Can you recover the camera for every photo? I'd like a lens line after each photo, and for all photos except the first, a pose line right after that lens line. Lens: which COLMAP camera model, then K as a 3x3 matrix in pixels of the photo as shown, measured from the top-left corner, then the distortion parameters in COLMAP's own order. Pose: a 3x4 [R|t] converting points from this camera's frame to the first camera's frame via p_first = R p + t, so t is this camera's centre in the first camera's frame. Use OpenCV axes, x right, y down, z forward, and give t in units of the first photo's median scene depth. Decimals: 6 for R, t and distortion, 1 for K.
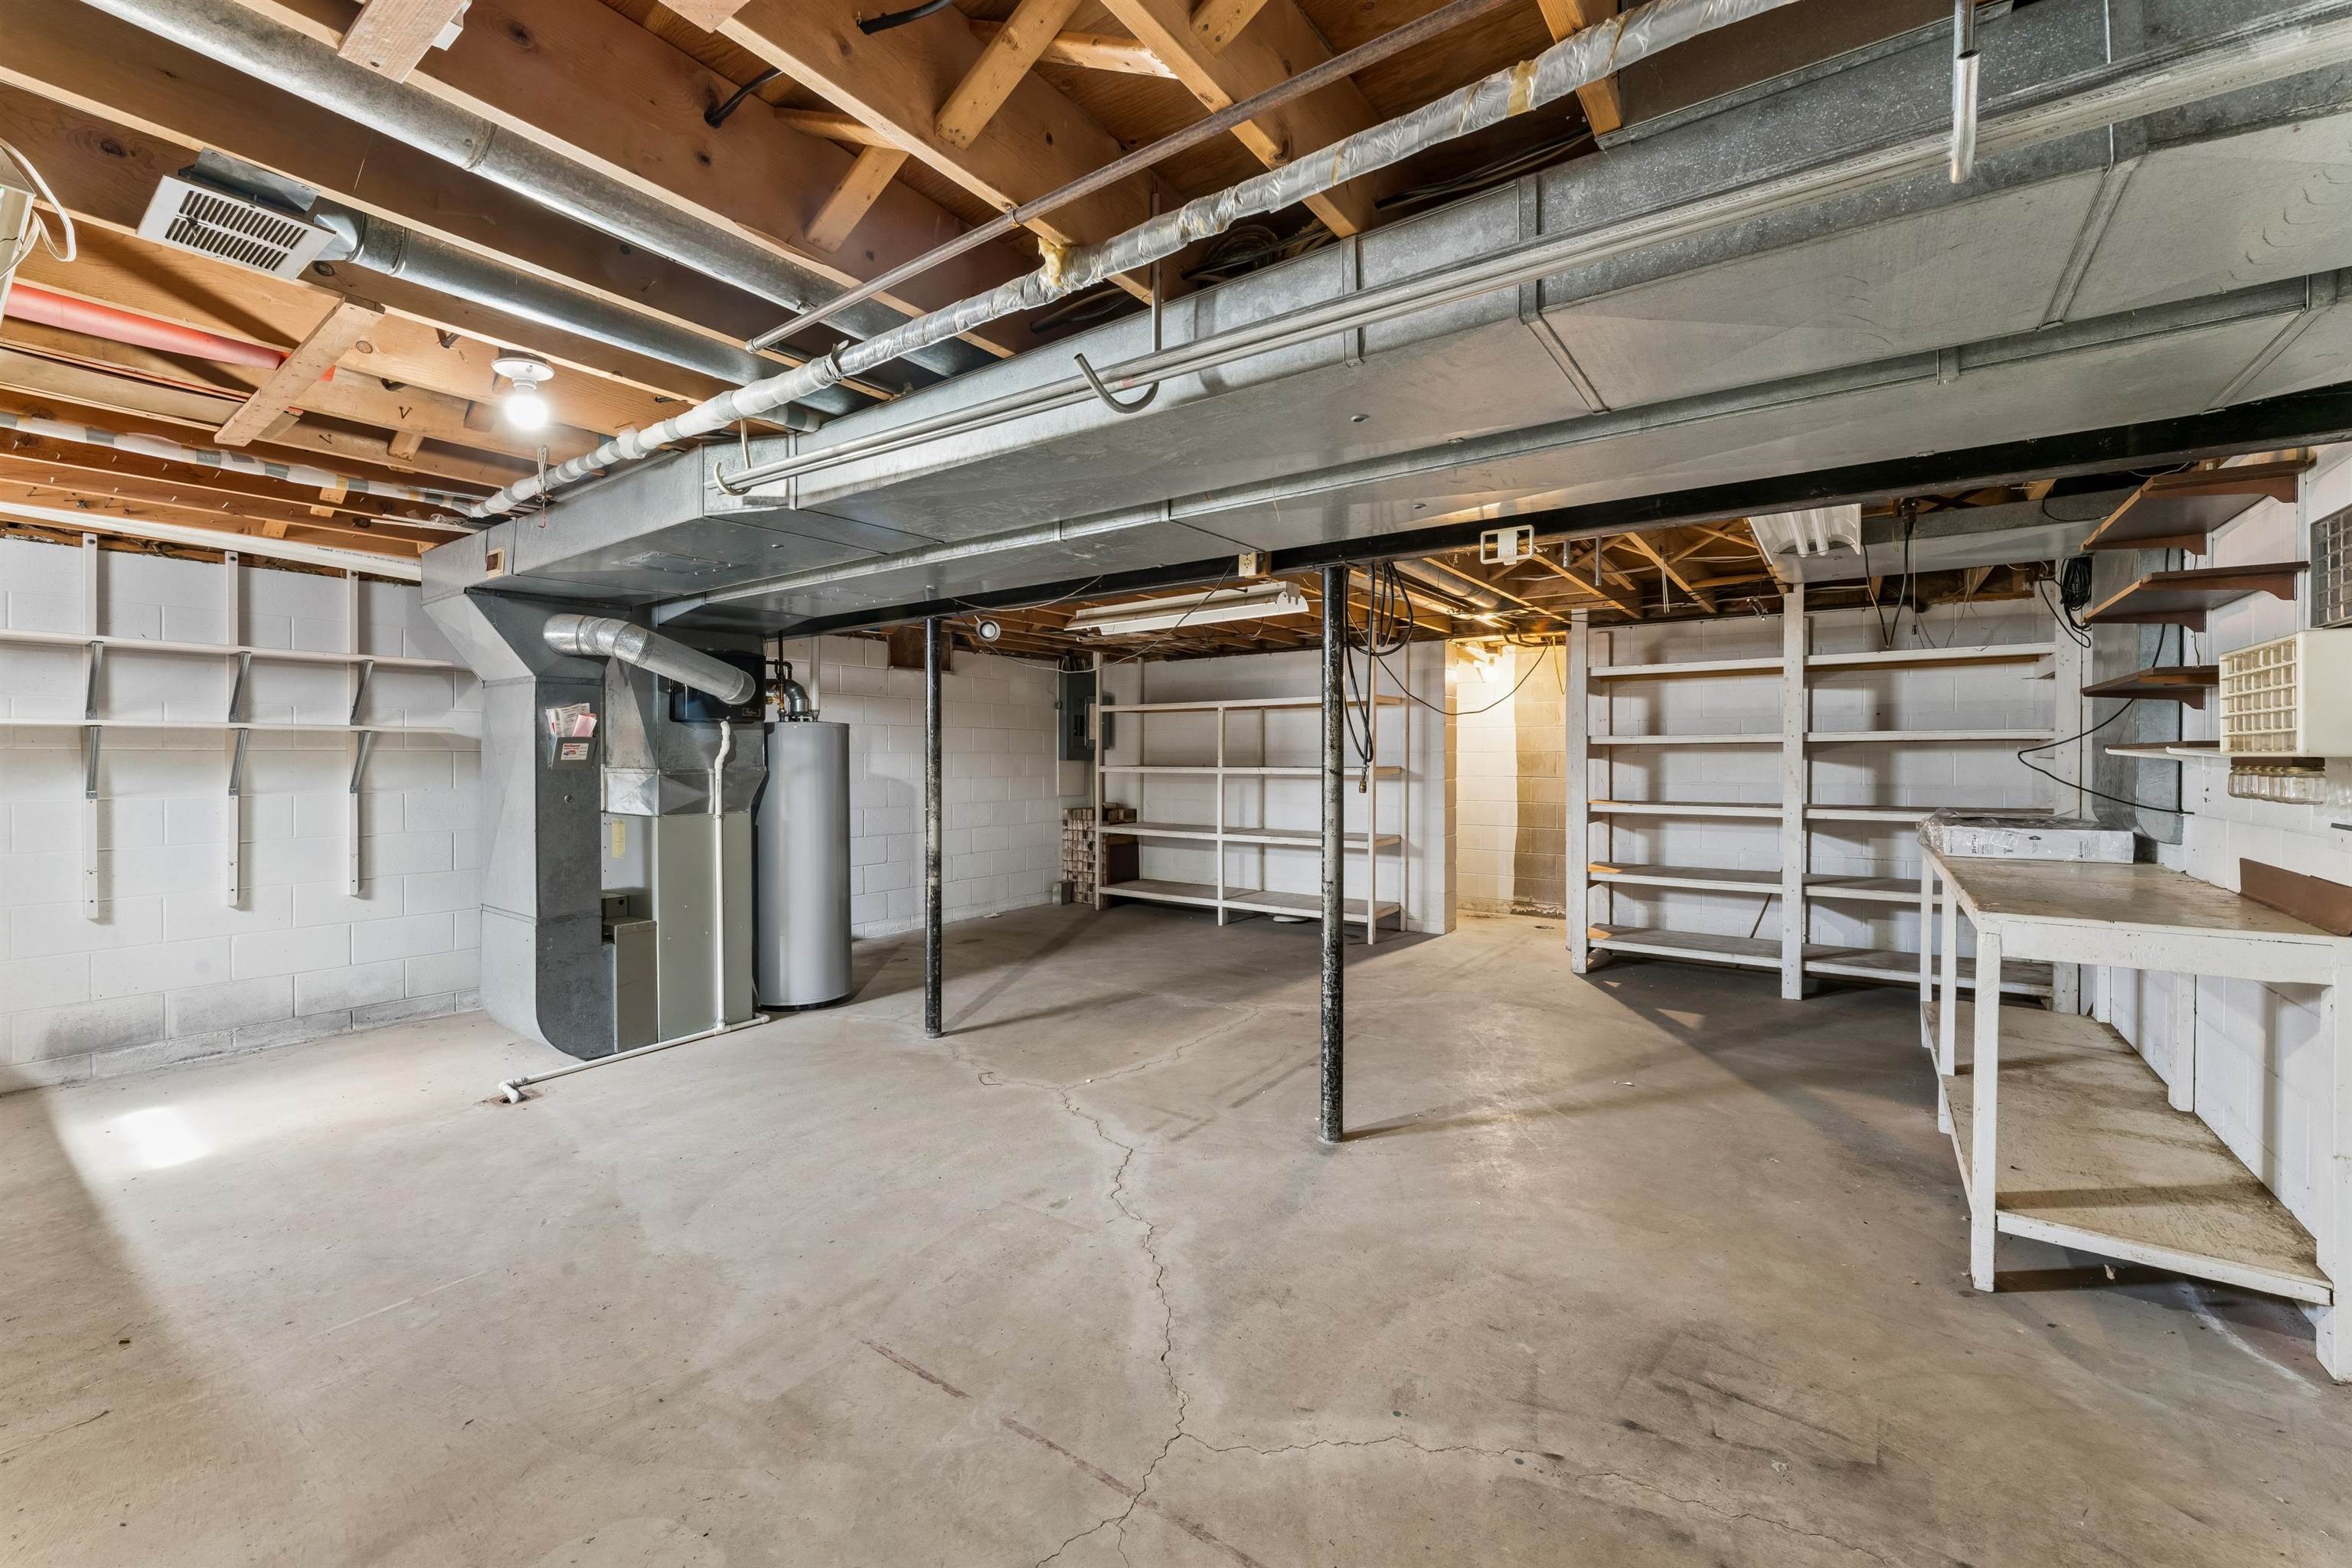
lens RADIAL K [[947.5, 0, 1163.7], [0, 947.5, 761.8], [0, 0, 1]] dist [0.000557, 0.000036]
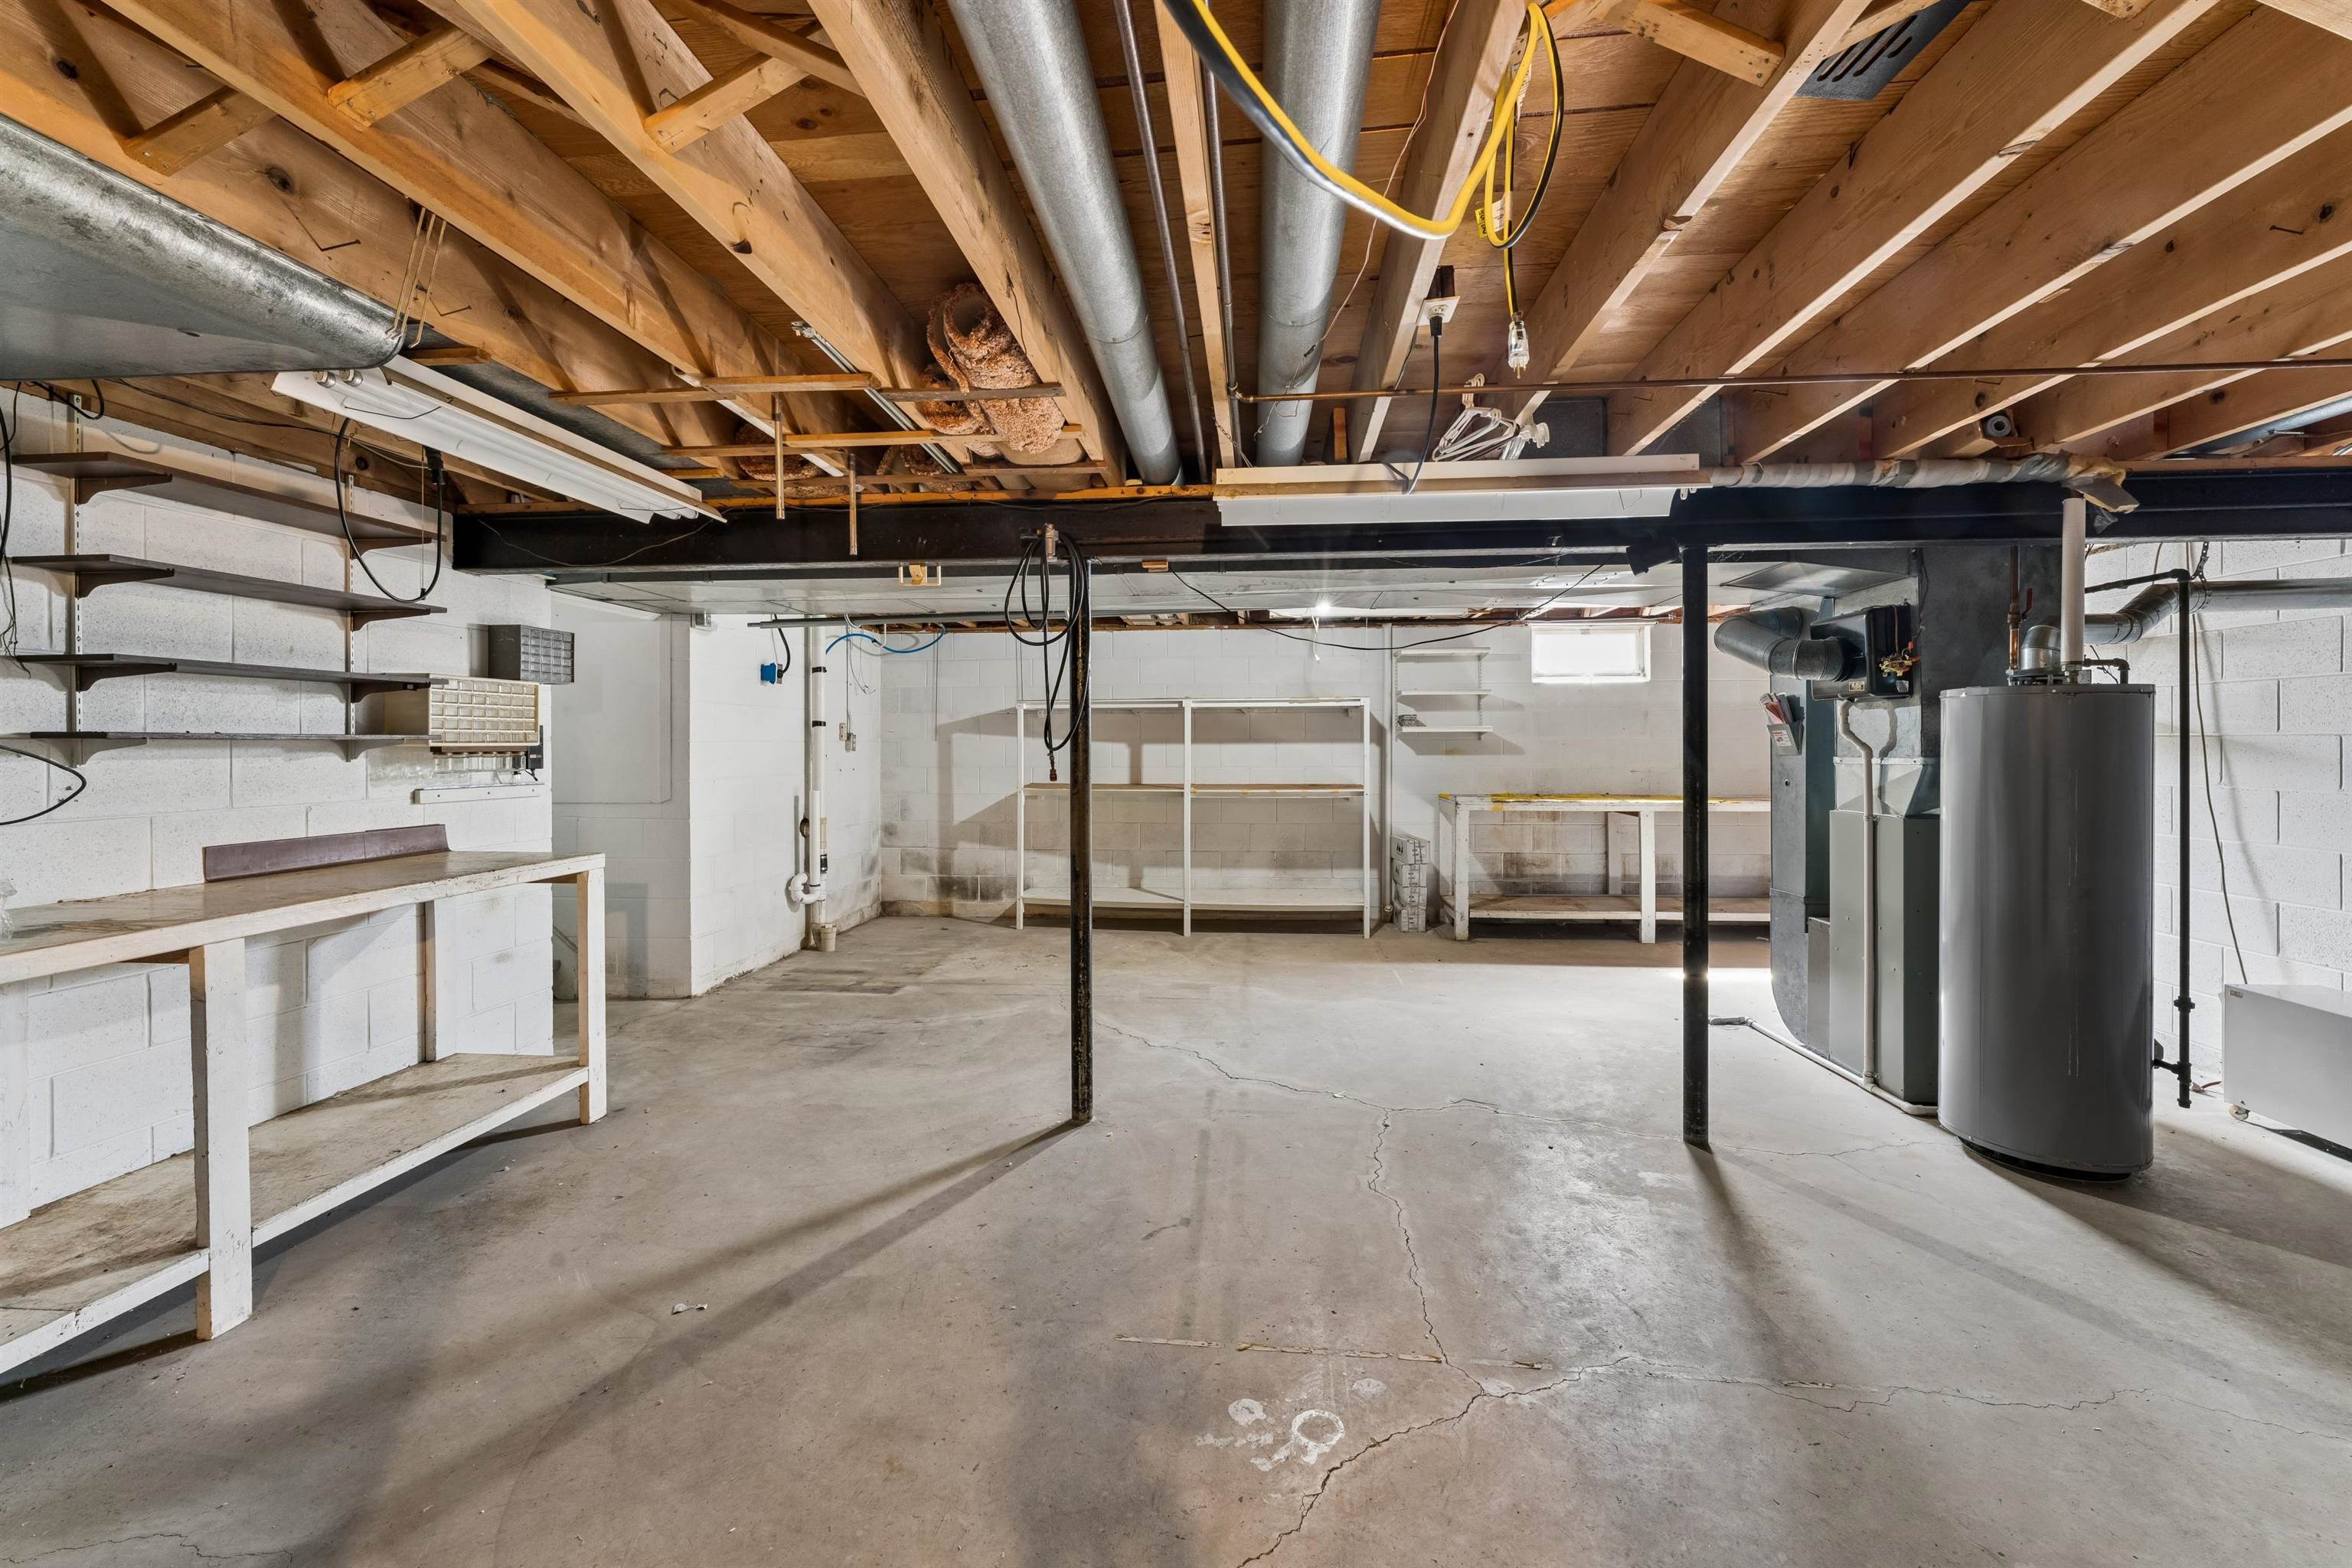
lens RADIAL K [[947.5, 0, 1163.7], [0, 947.5, 761.8], [0, 0, 1]] dist [0.000557, 0.000036]
pose [[-0.861848, 0.012796, -0.507005, 0.660899], [0.000404, 0.999699, 0.024544, -0.010605], [0.507166, 0.020948, -0.861594, 2.064455]]
